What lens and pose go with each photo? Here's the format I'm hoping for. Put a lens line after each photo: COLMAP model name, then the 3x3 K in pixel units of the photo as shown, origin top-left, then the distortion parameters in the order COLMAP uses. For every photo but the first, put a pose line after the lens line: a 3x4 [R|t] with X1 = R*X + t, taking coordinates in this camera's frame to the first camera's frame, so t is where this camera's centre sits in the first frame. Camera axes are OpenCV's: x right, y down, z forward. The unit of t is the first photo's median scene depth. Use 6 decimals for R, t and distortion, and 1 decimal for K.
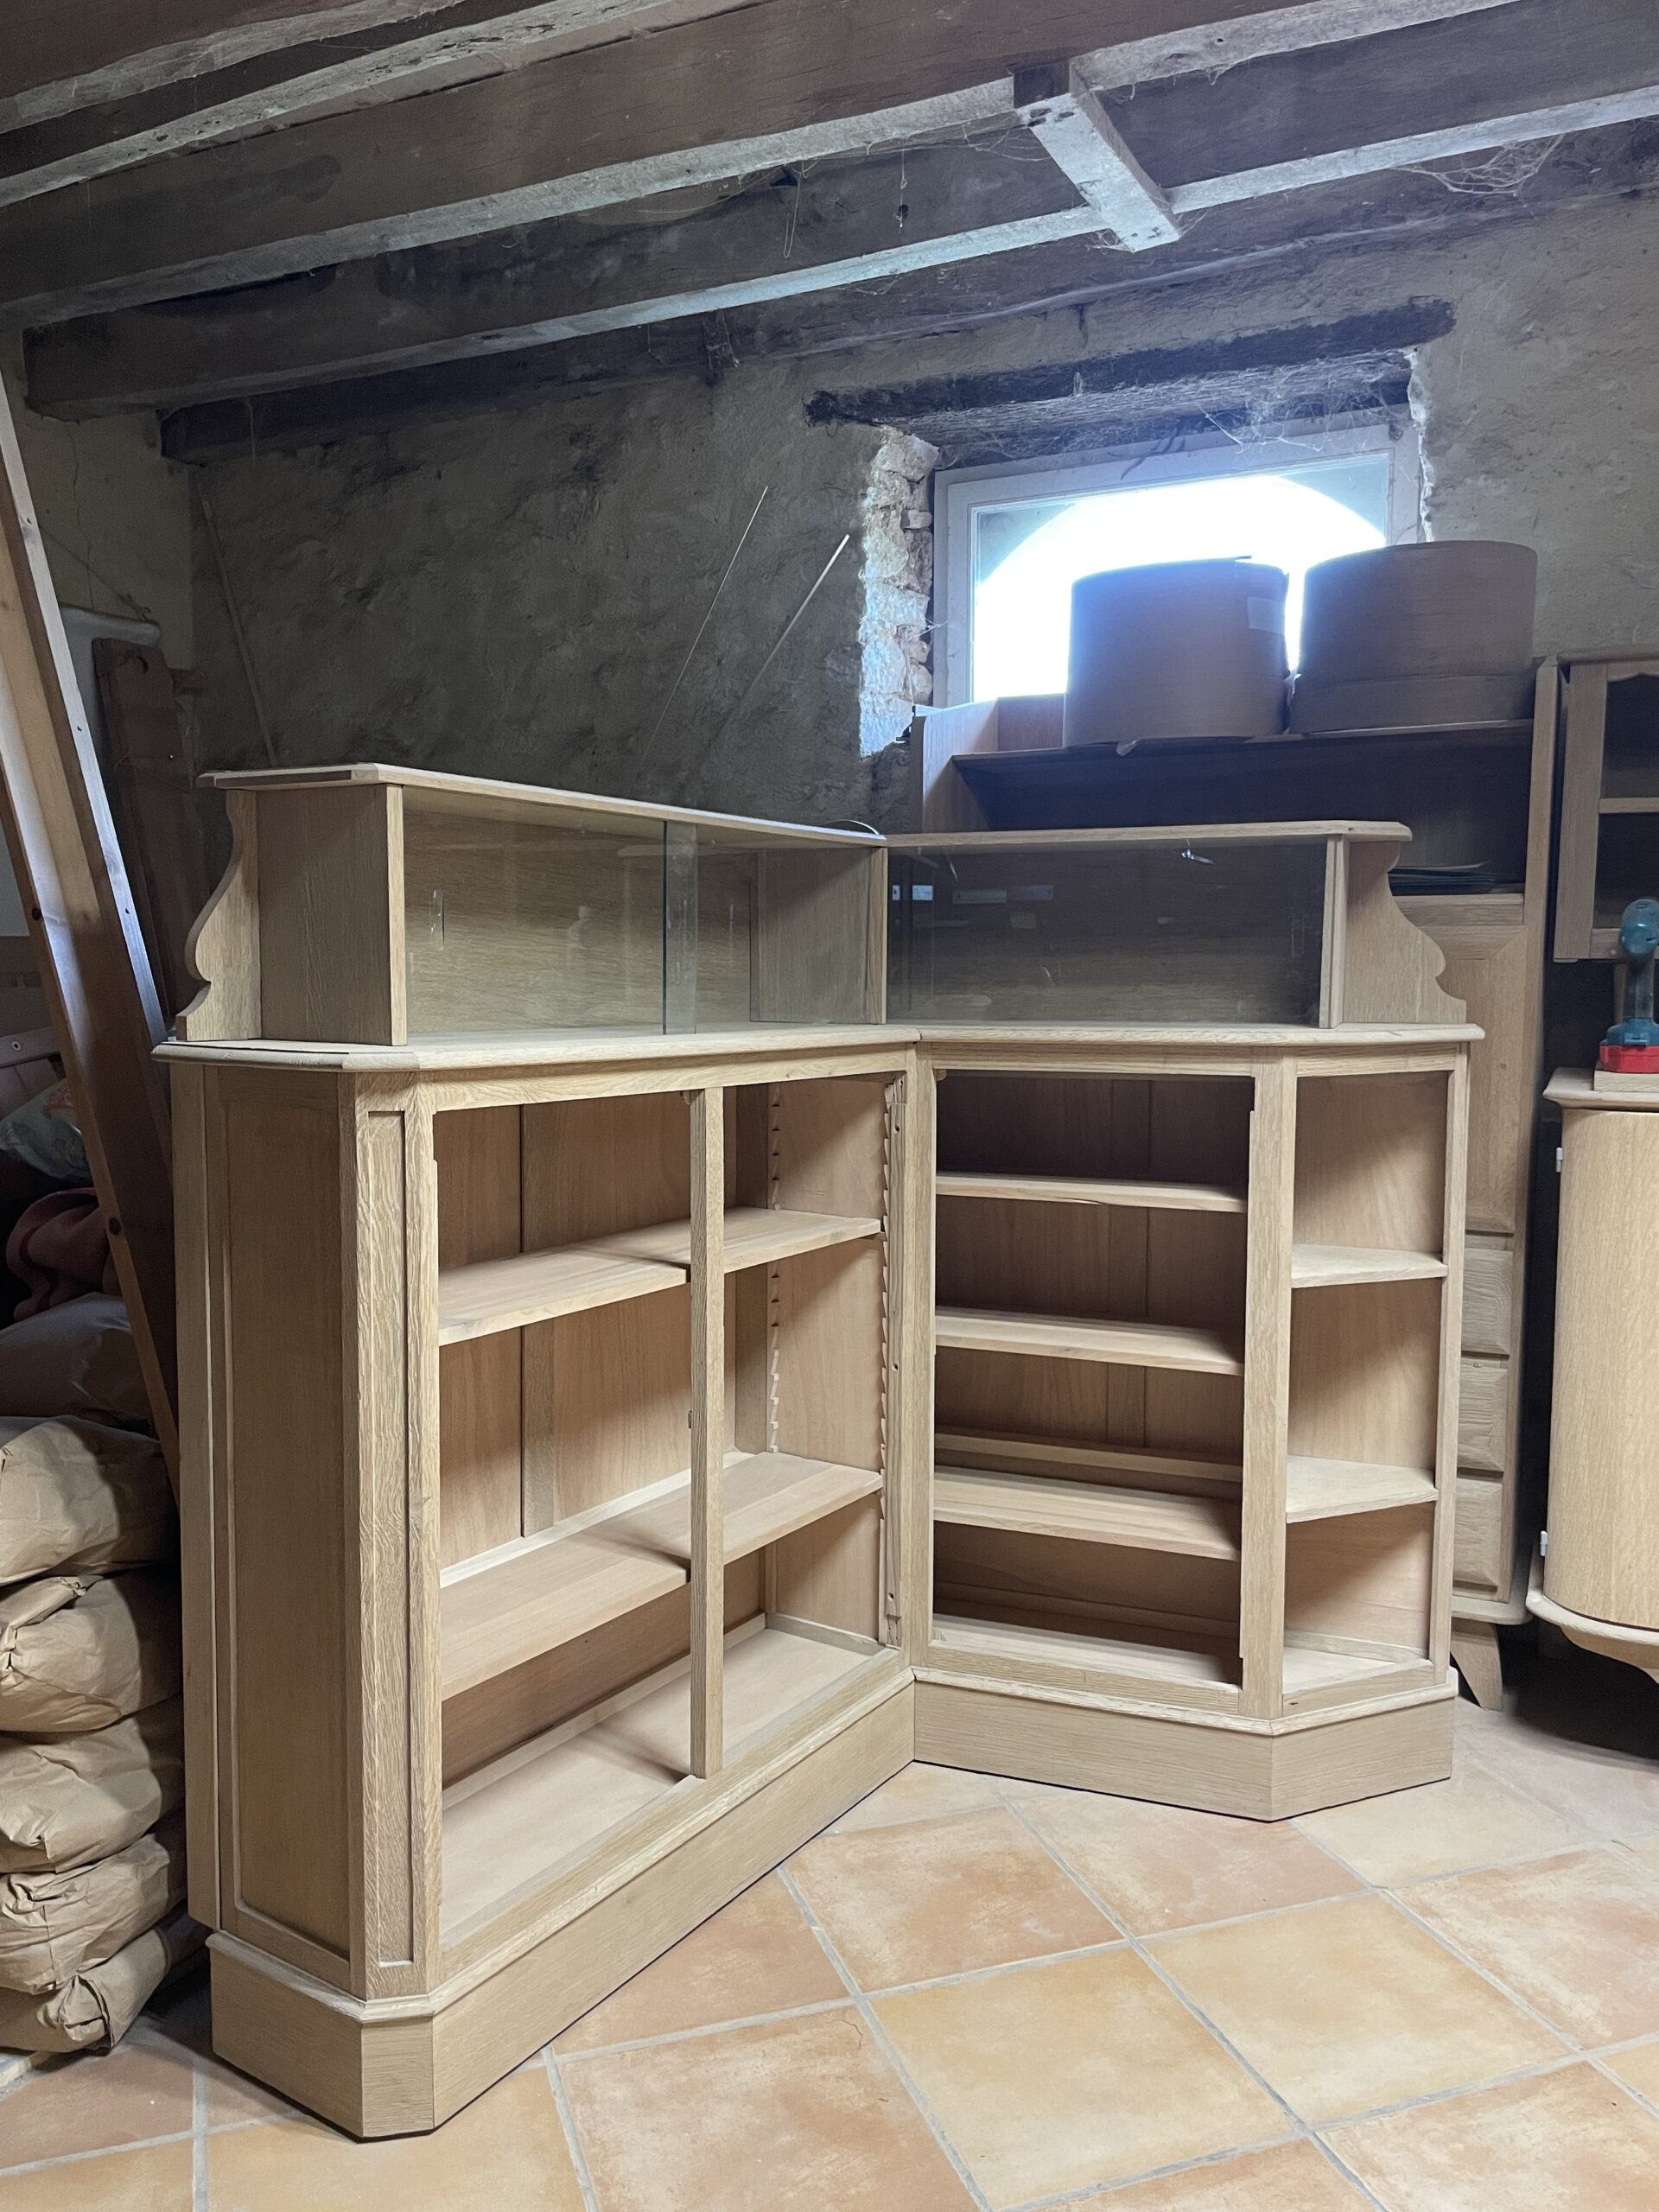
lens RADIAL K [[1672.1, 0, 820.2], [0, 1672.1, 1129.2], [0, 0, 1]] dist [0.093507, -0.121332]
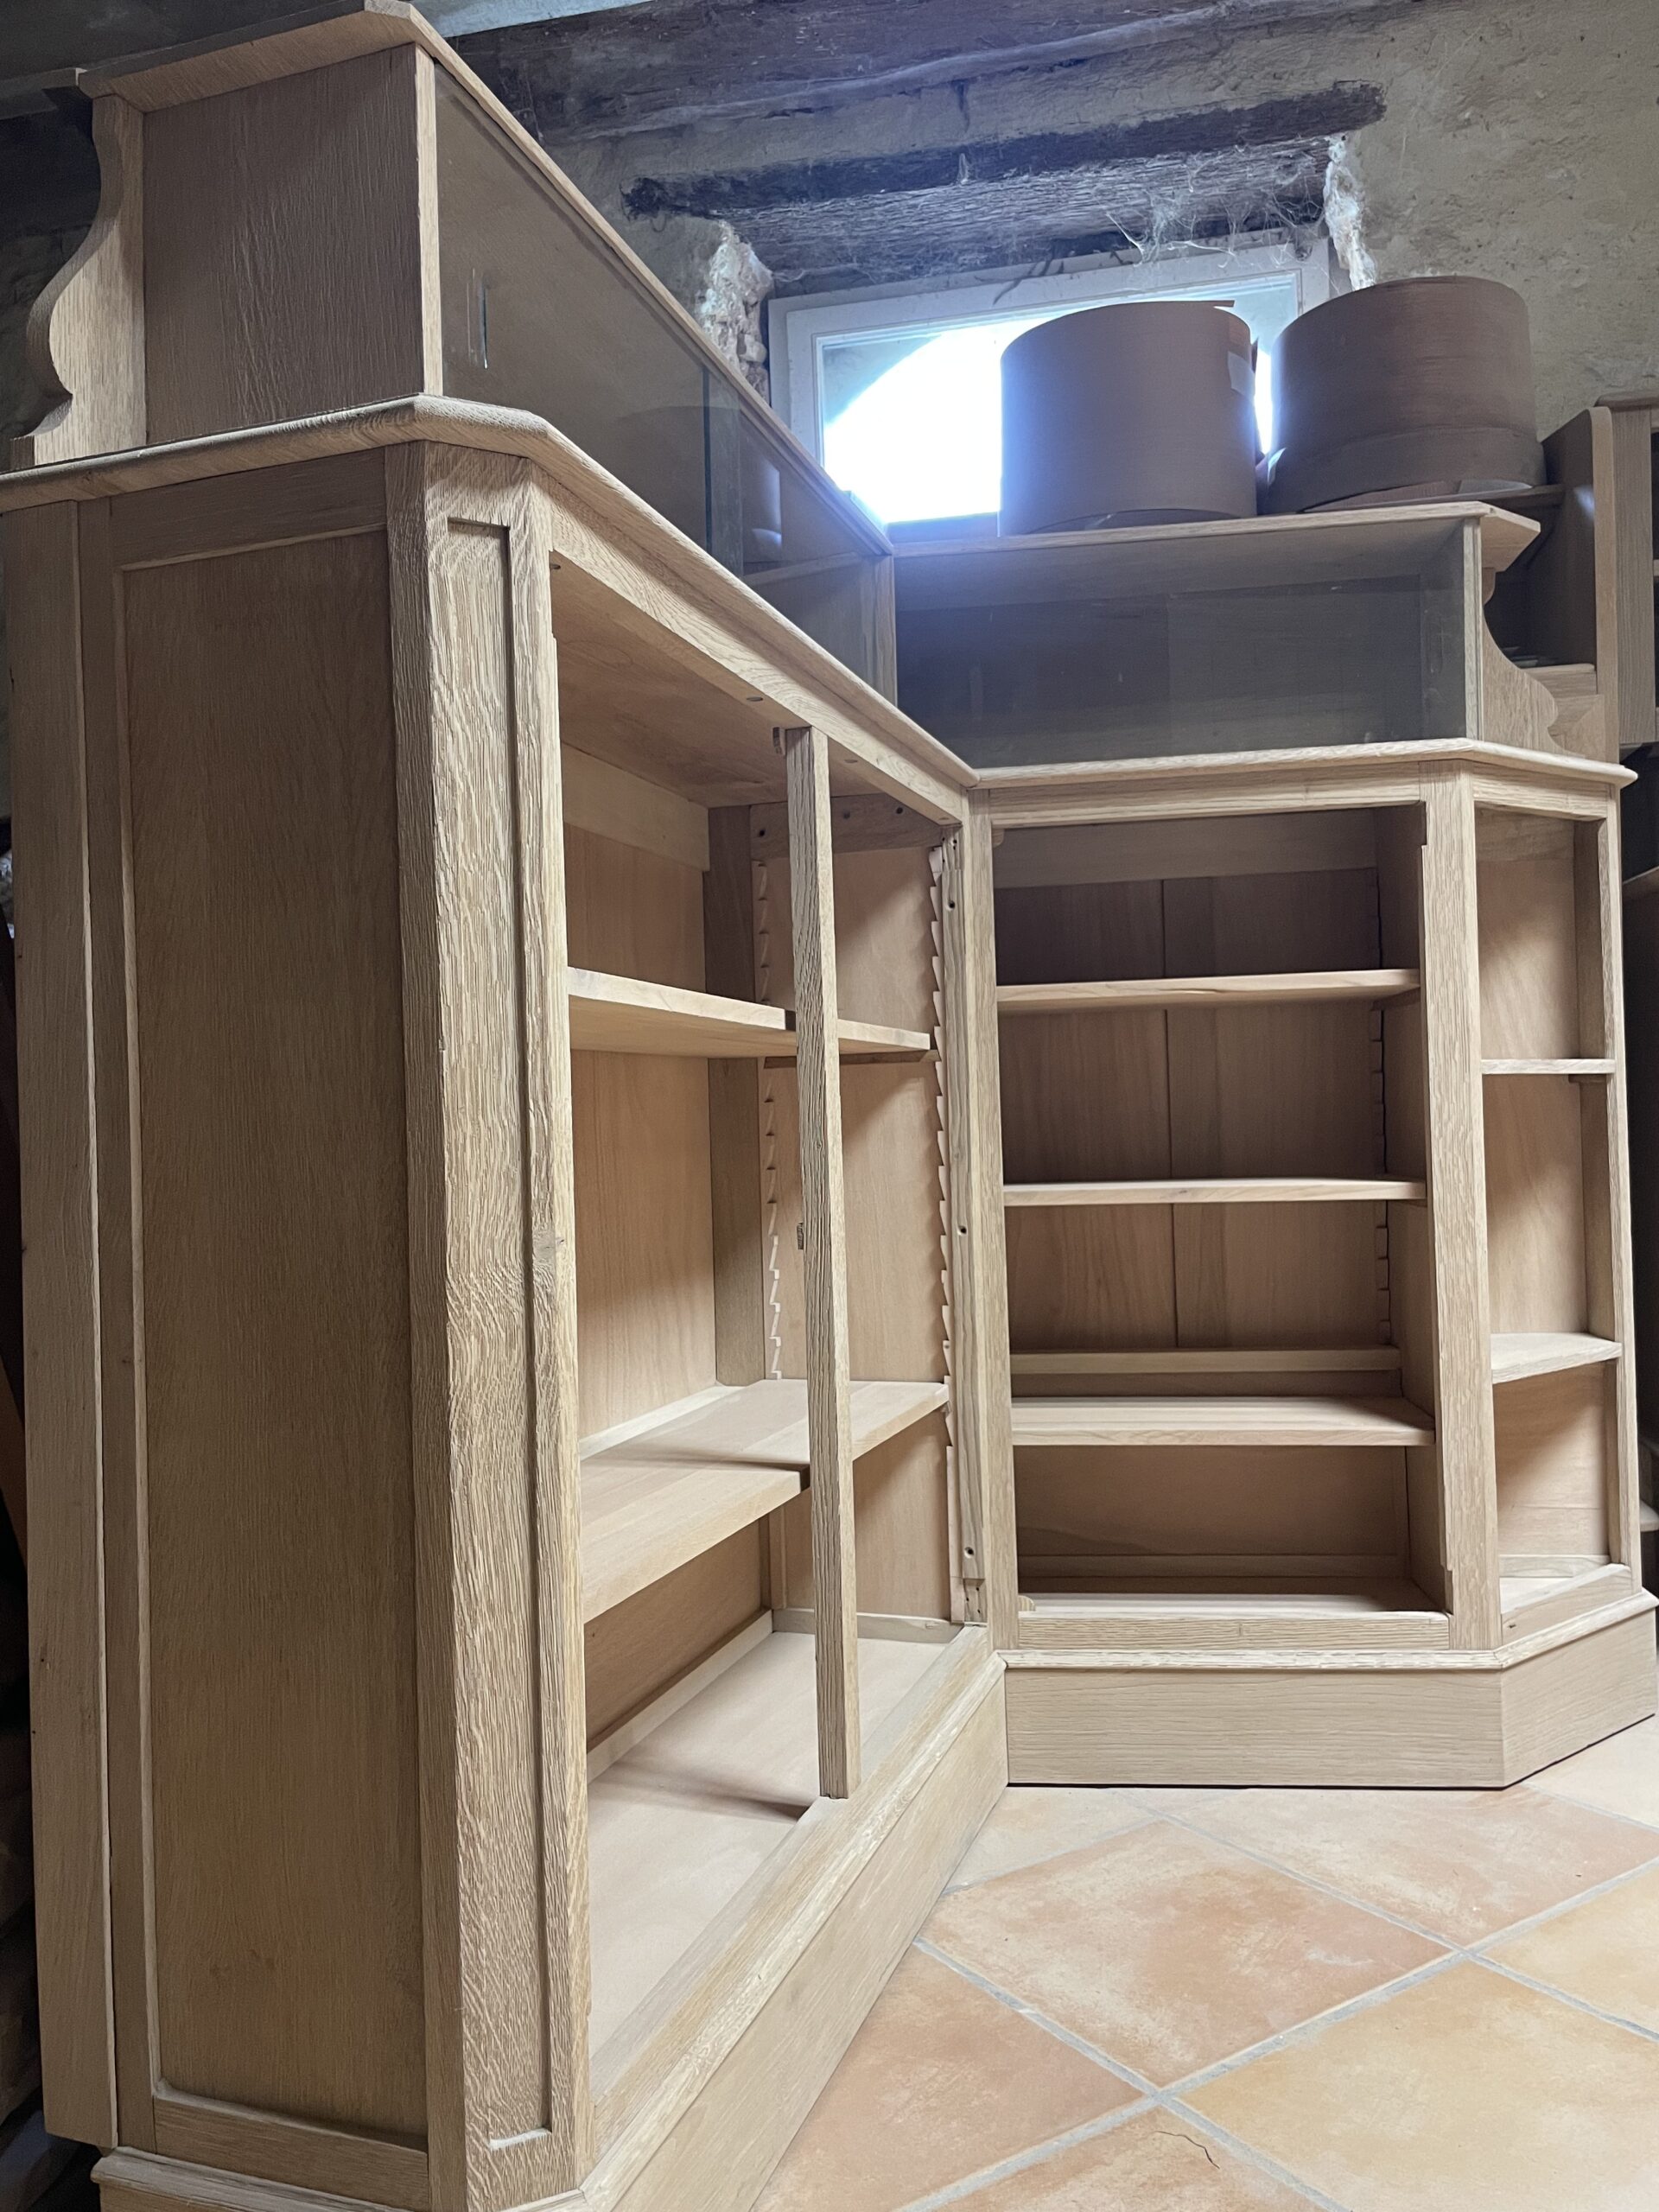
lens RADIAL K [[1678.4, 0, 831.3], [0, 1678.4, 1127.3], [0, 0, 1]] dist [0.086367, -0.112388]
pose [[0.967692, -0.033990, 0.249834, -0.161258], [0.058835, 0.993958, -0.092657, 0.135501], [-0.245175, 0.104362, 0.963845, 0.251562]]
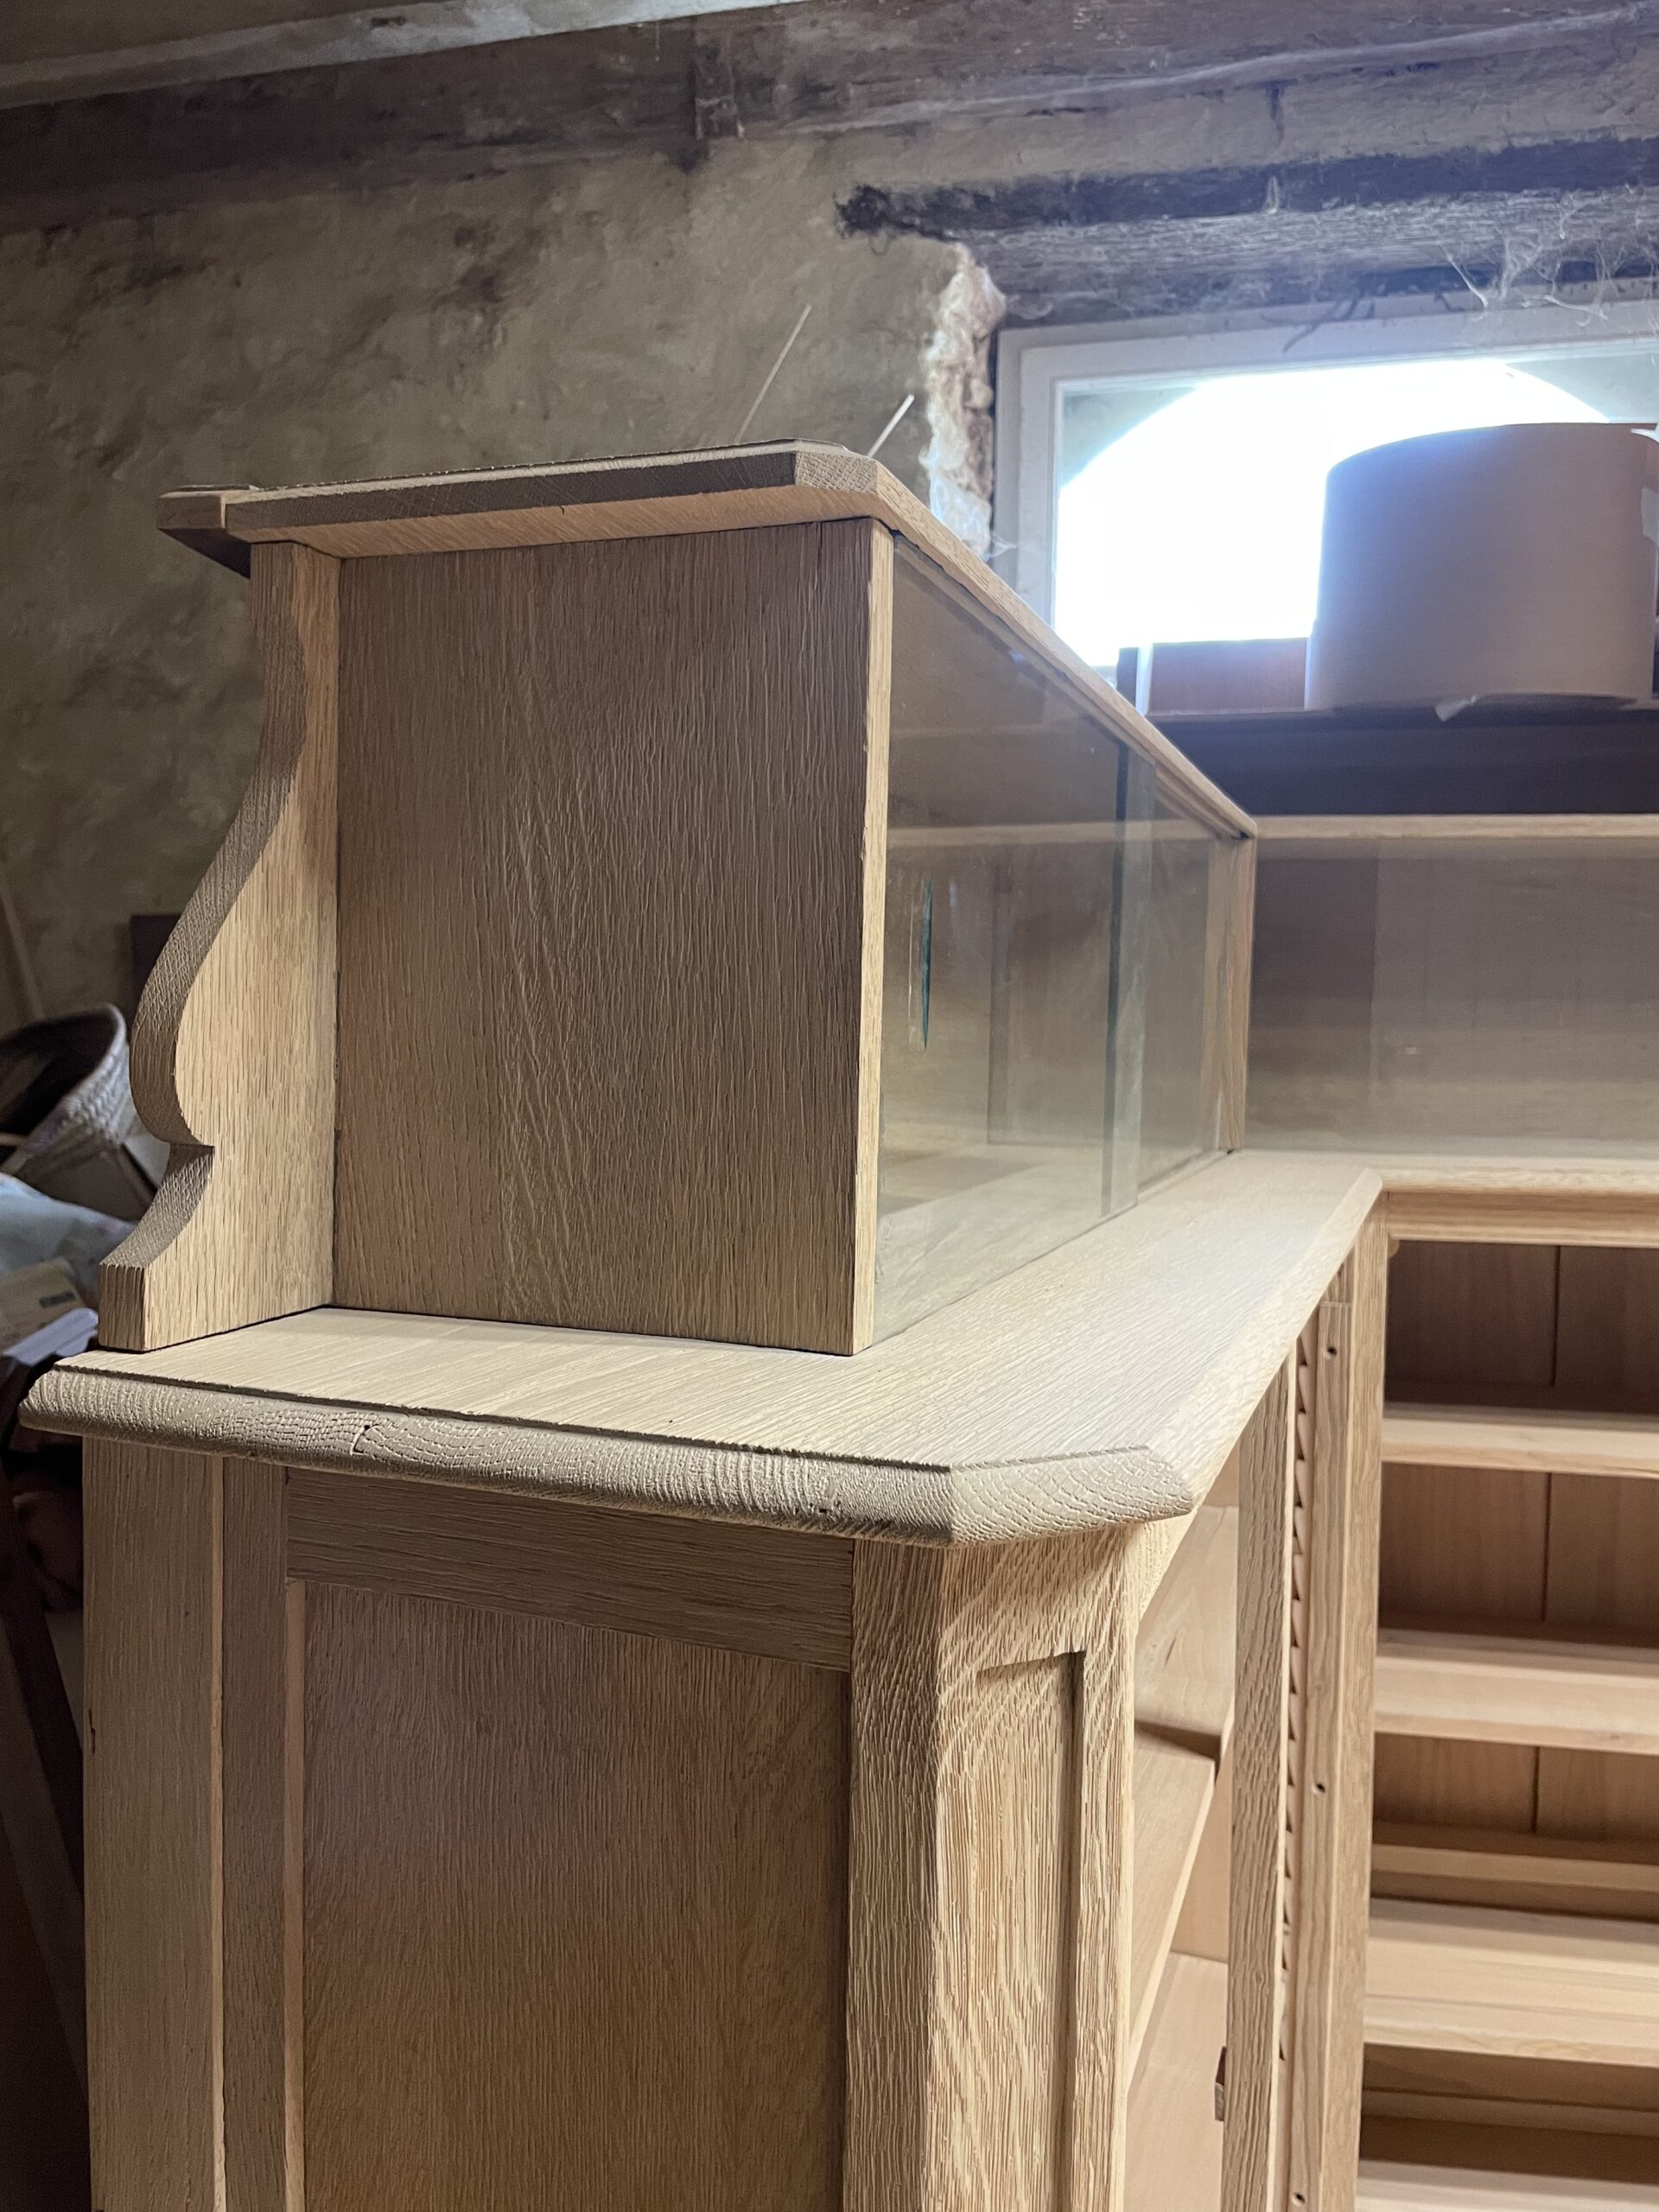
lens RADIAL K [[1687.7, 0, 824.8], [0, 1687.7, 1125.8], [0, 0, 1]] dist [0.081412, -0.113238]
pose [[0.976537, -0.002467, 0.215334, -0.193028], [0.008184, 0.999637, -0.025659, -0.049778], [-0.215193, 0.026819, 0.976203, 0.407170]]
